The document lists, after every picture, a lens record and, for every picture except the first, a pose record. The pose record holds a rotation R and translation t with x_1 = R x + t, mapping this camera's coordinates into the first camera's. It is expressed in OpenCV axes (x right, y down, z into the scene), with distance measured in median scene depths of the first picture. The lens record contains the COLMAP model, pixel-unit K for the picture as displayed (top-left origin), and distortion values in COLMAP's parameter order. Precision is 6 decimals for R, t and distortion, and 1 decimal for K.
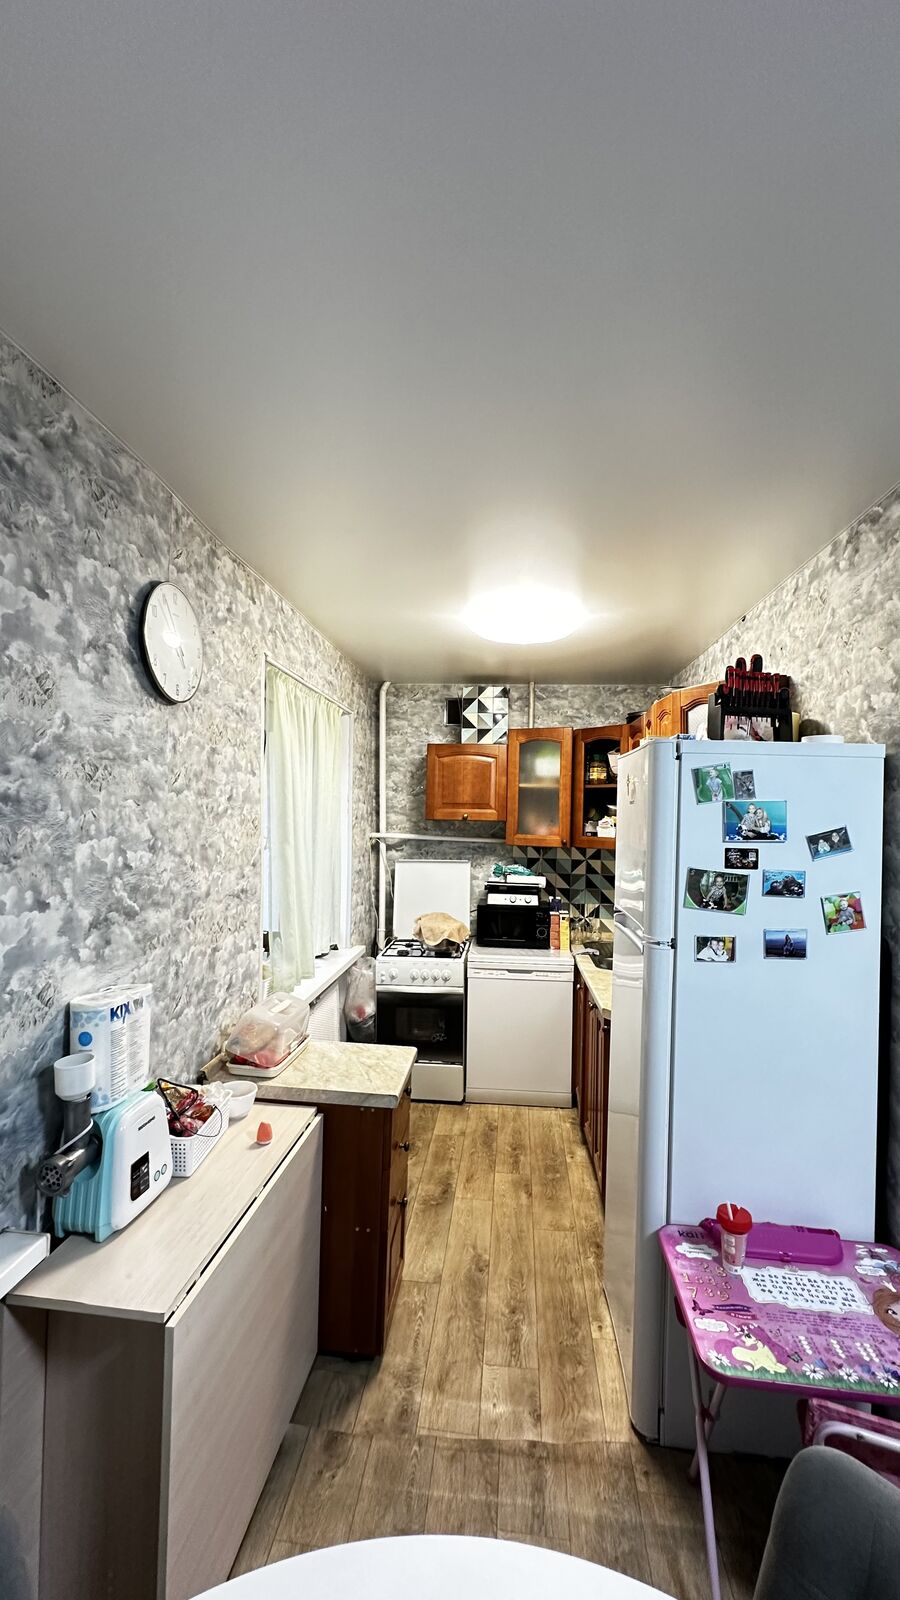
lens RADIAL K [[635.7, 0, 448.4], [0, 635.7, 807.0], [0, 0, 1]] dist [-0.002017, 0.000676]
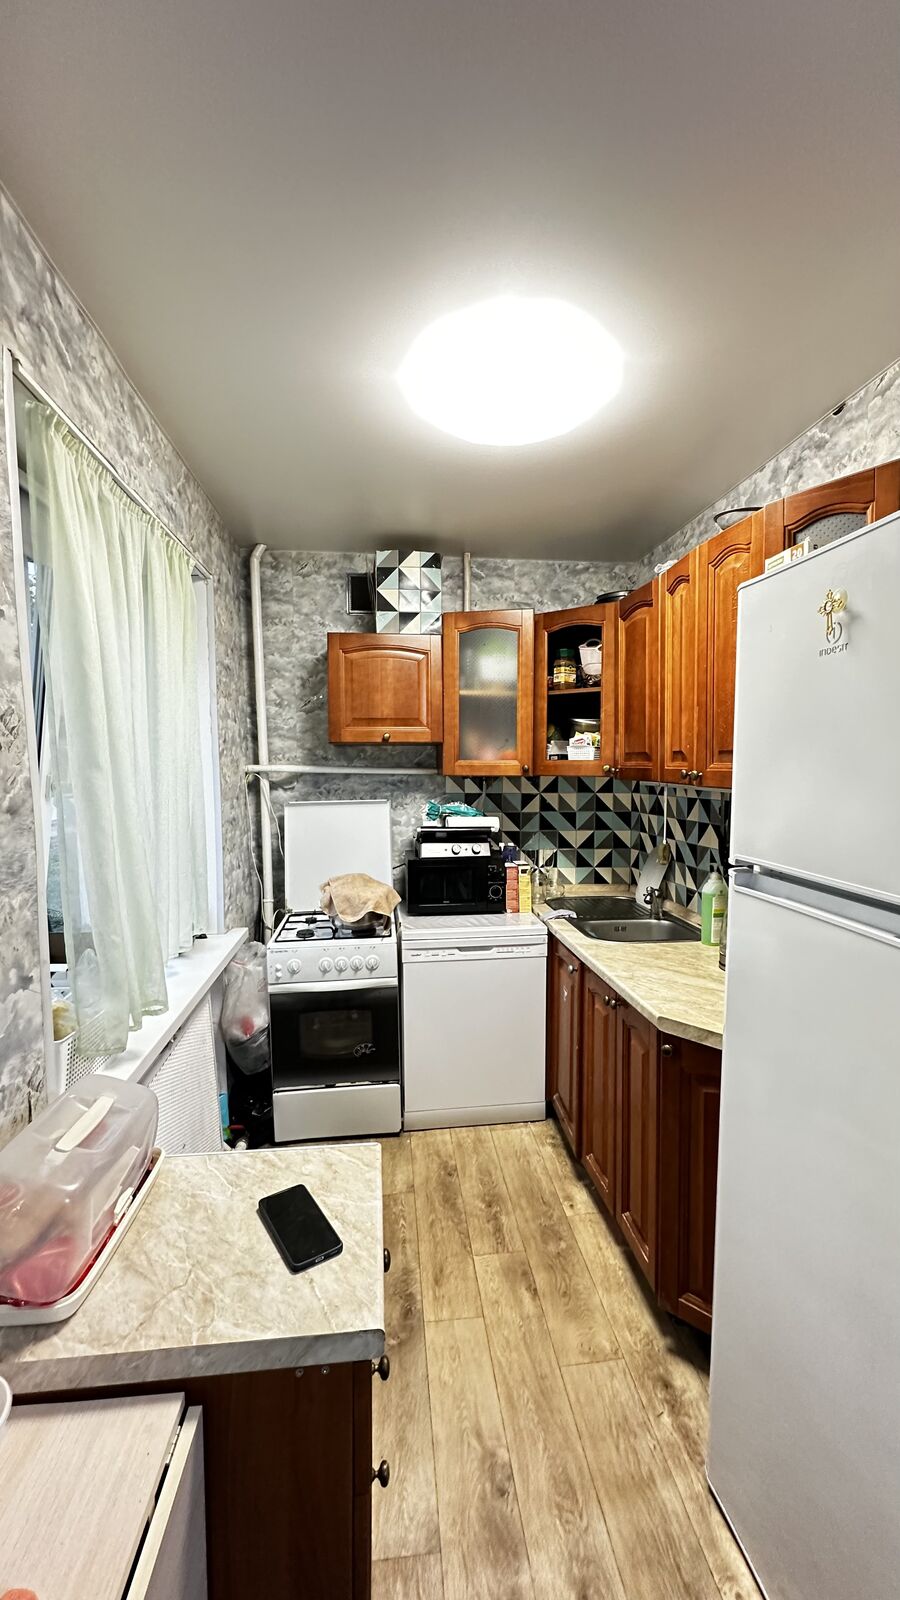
lens RADIAL K [[635.7, 0, 450.6], [0, 635.7, 803.5], [0, 0, 1]] dist [-0.002017, 0.000676]
pose [[0.977300, -0.037150, 0.208577, -0.056767], [0.020529, 0.996479, 0.081291, 0.034719], [-0.210863, -0.075164, 0.974622, 0.305138]]
